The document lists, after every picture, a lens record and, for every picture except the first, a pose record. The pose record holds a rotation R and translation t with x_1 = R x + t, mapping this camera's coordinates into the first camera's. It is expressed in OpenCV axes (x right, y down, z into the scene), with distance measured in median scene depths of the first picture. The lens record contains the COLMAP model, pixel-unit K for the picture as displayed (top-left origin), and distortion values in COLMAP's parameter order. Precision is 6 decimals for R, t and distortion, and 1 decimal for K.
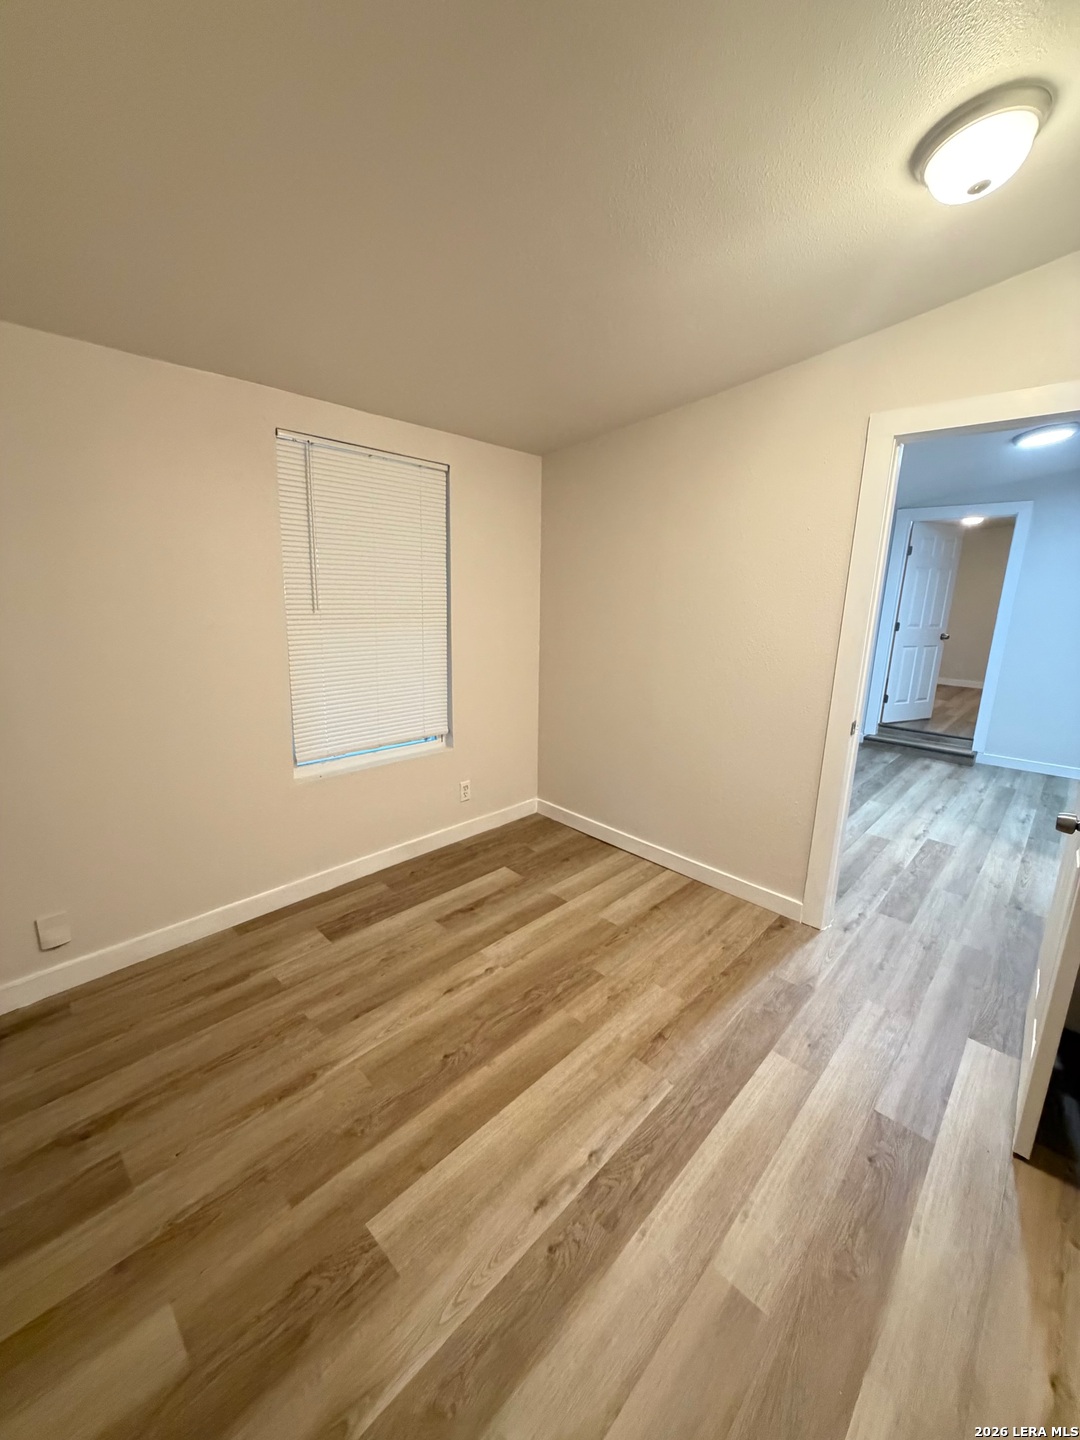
lens RADIAL K [[576.9, 0, 540.0], [0, 576.9, 720.0], [0, 0, 1]] dist [0.000197, -0.000112]
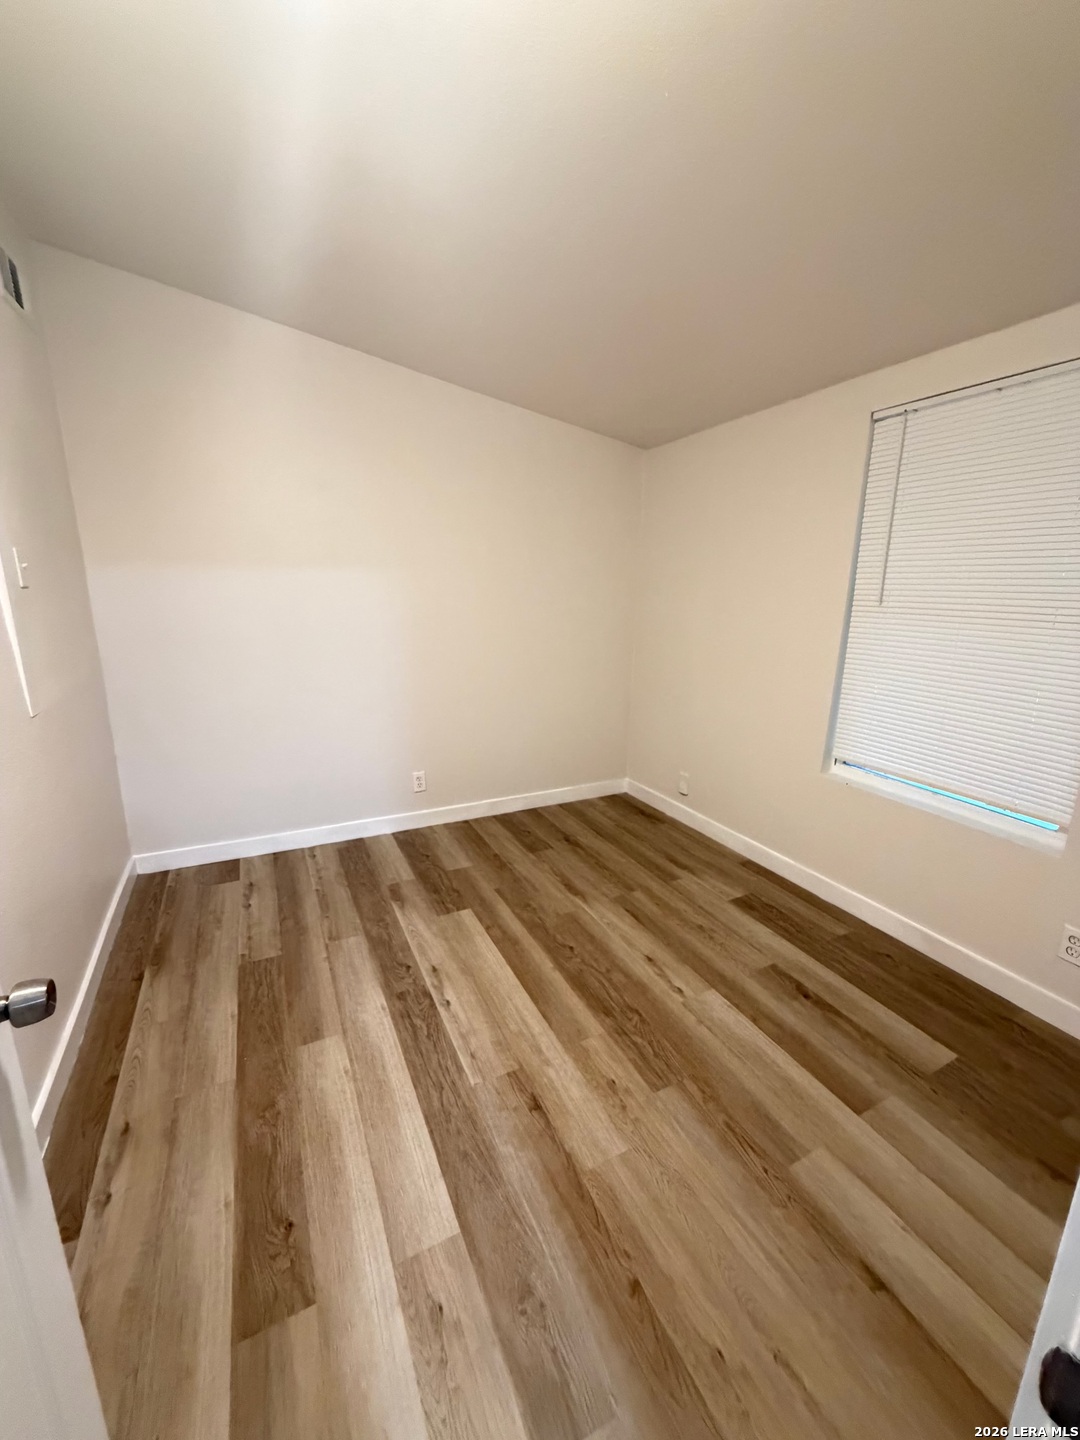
lens RADIAL K [[576.9, 0, 540.0], [0, 576.9, 720.0], [0, 0, 1]] dist [0.000197, -0.000112]
pose [[-0.342993, 0.193175, -0.919260, 0.906714], [-0.222049, 0.934216, 0.279168, -0.210165], [0.912716, 0.299874, -0.277535, 1.128019]]
